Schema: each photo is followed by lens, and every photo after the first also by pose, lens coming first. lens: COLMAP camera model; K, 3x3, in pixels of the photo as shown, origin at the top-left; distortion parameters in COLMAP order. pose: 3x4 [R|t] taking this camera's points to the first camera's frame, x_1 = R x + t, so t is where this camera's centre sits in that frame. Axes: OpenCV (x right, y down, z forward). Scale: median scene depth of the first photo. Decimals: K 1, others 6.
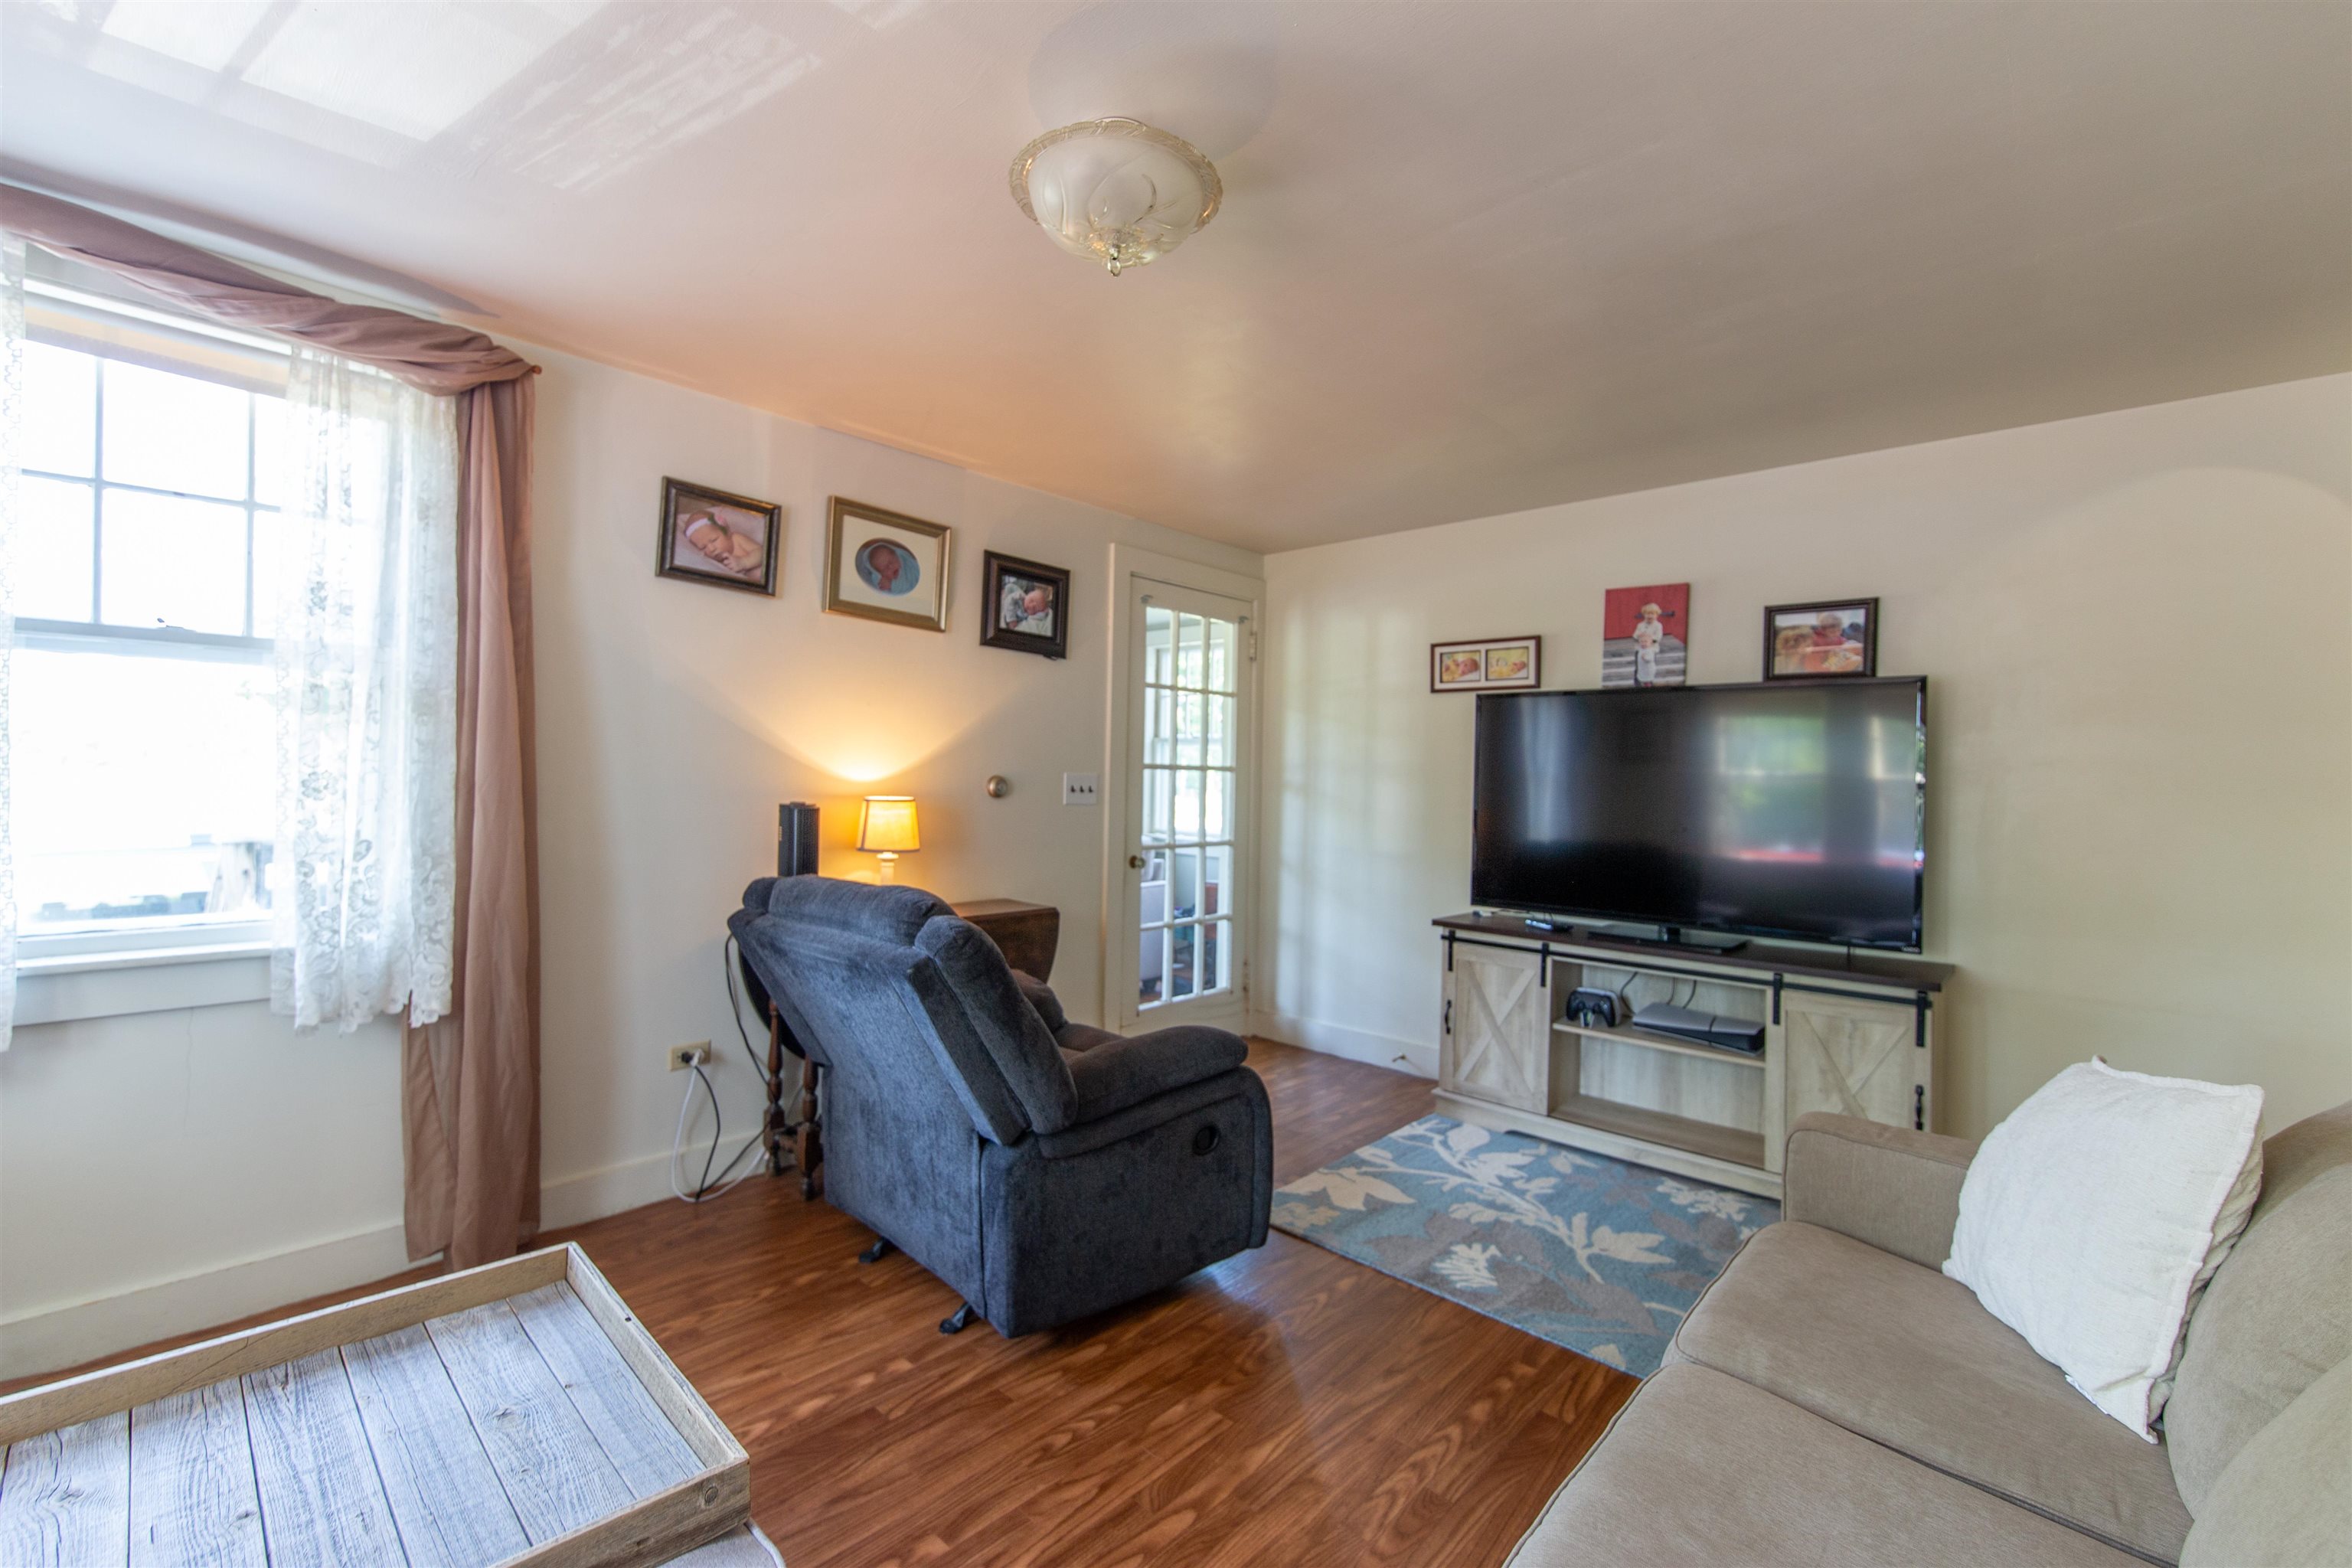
lens RADIAL K [[994.8, 0, 1171.7], [0, 994.8, 775.8], [0, 0, 1]] dist [0.001241, -0.000008]
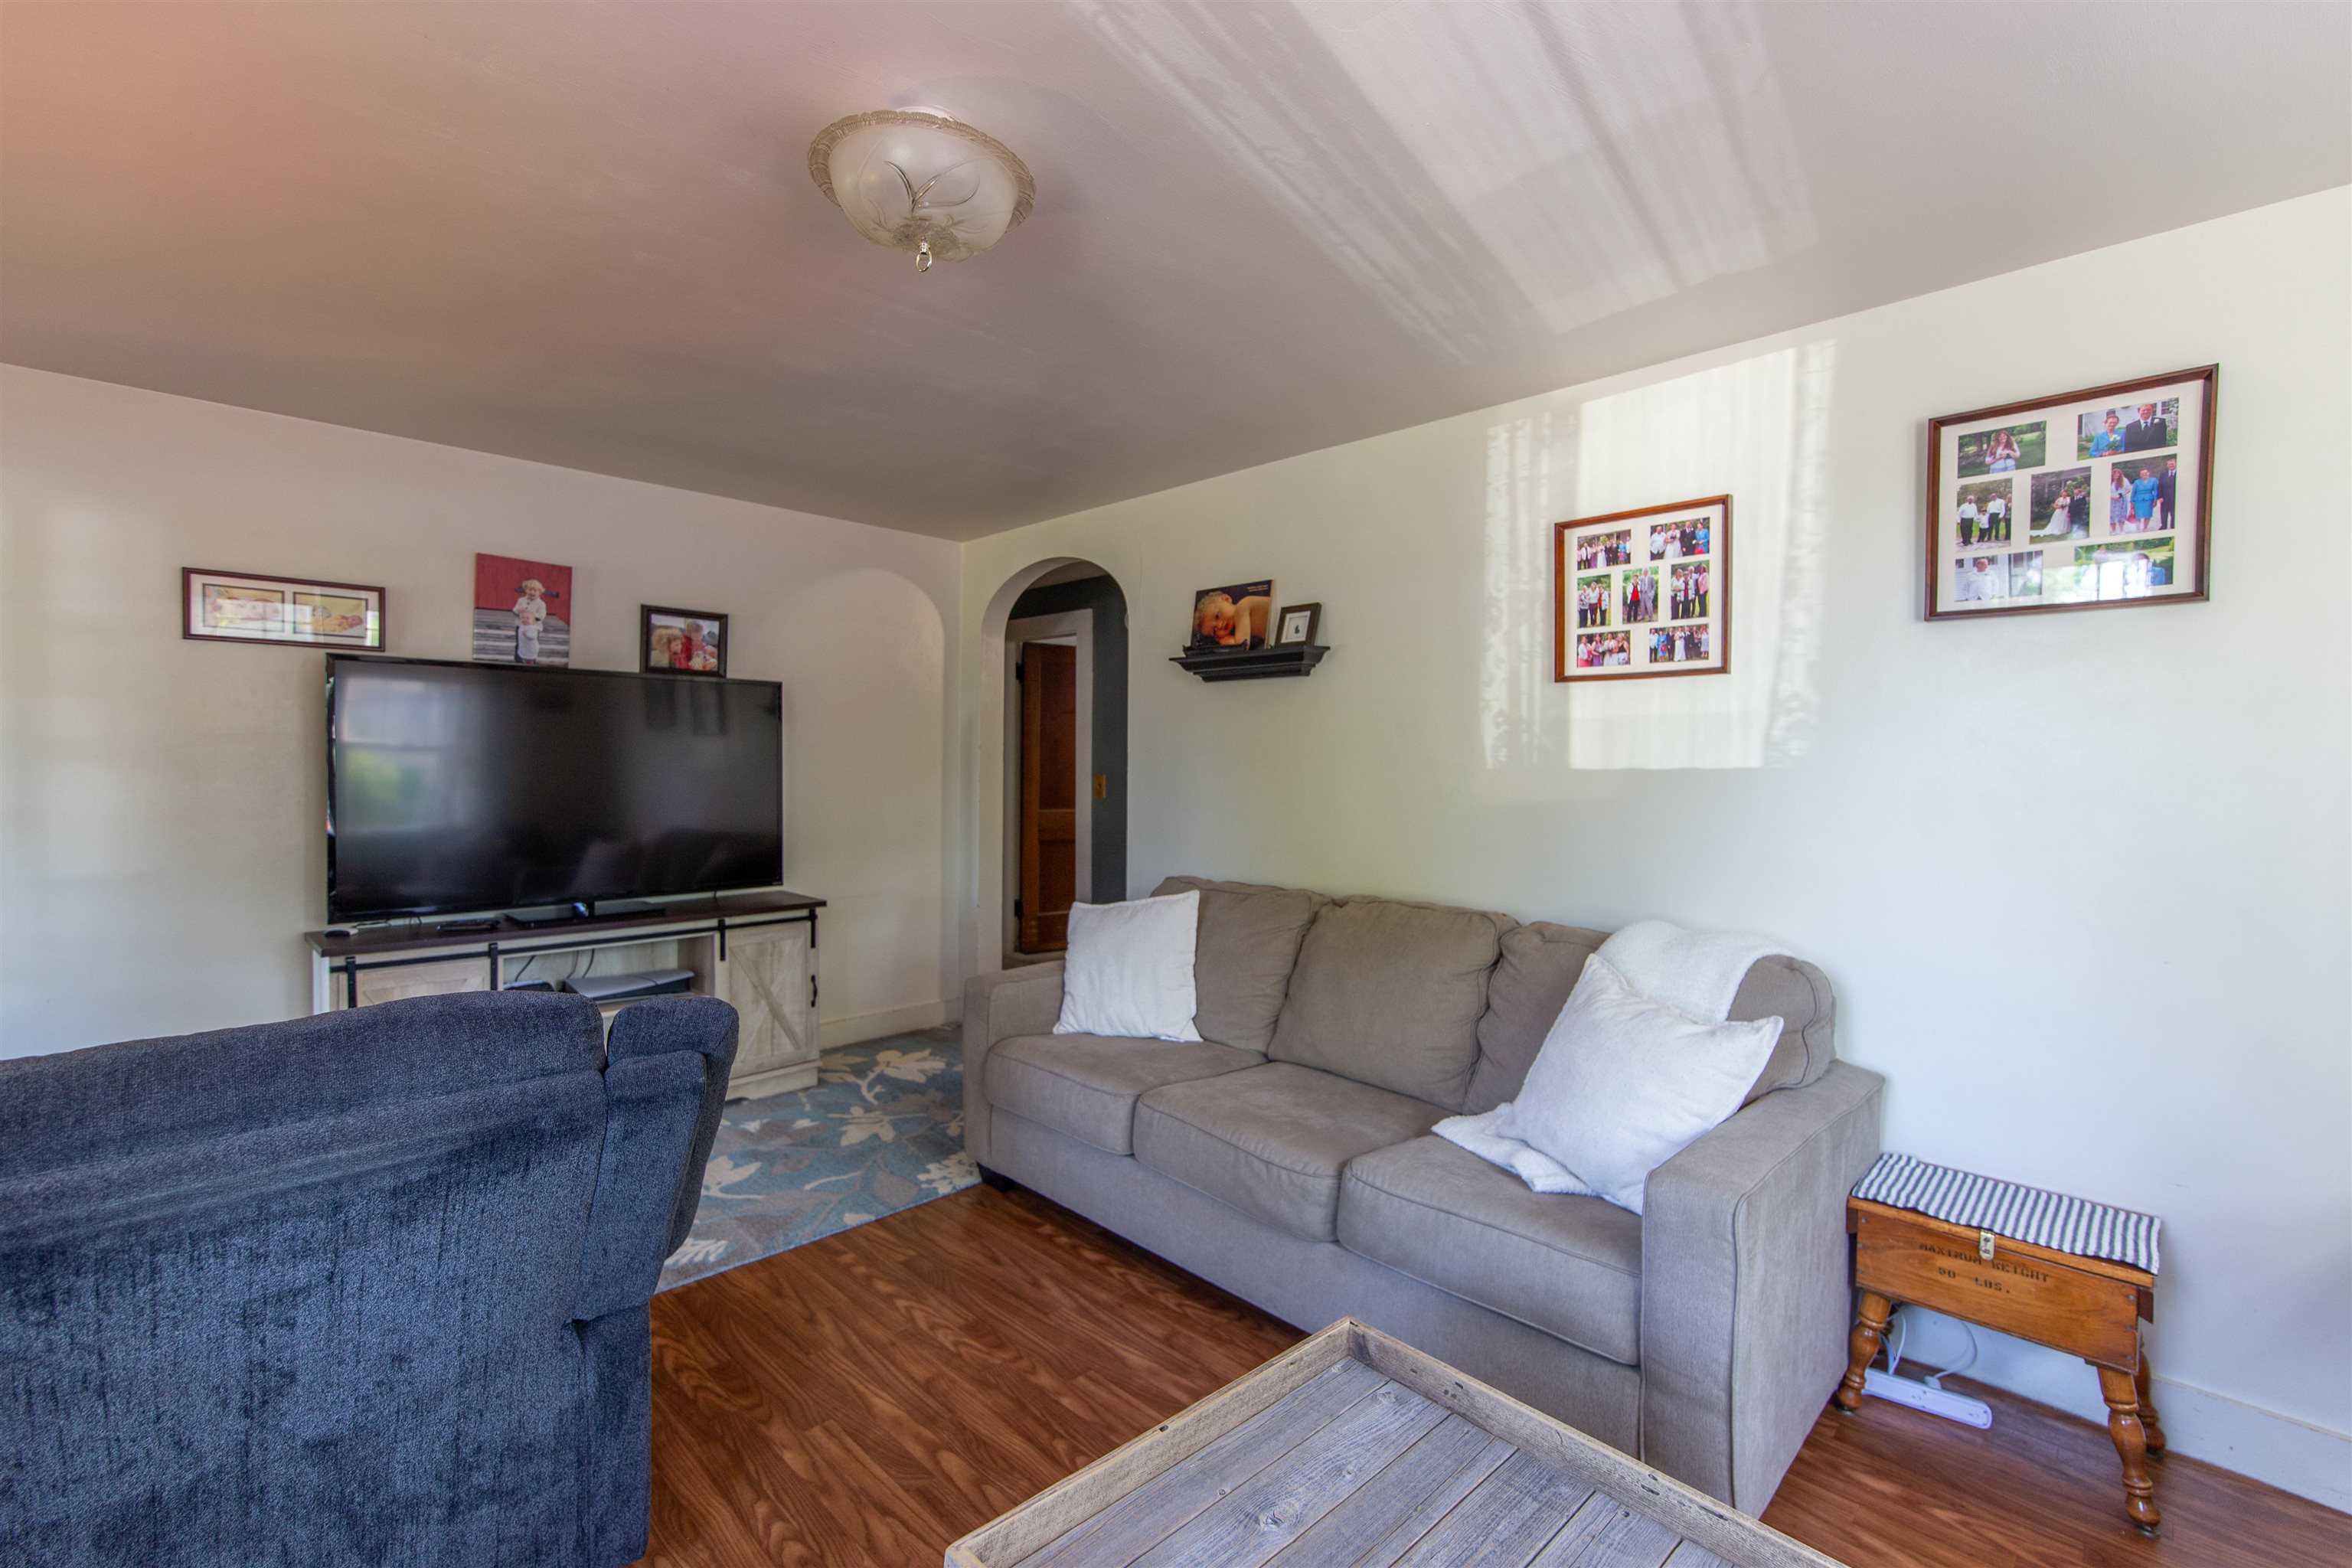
lens RADIAL K [[1005.8, 0, 1176.0], [0, 1005.8, 784.0], [0, 0, 1]] dist [-0.001772, -0.000371]
pose [[0.033873, -0.046548, 0.998342, -0.532945], [-0.007993, 0.998870, 0.046844, -0.026005], [-0.999394, -0.009567, 0.033463, 0.362791]]
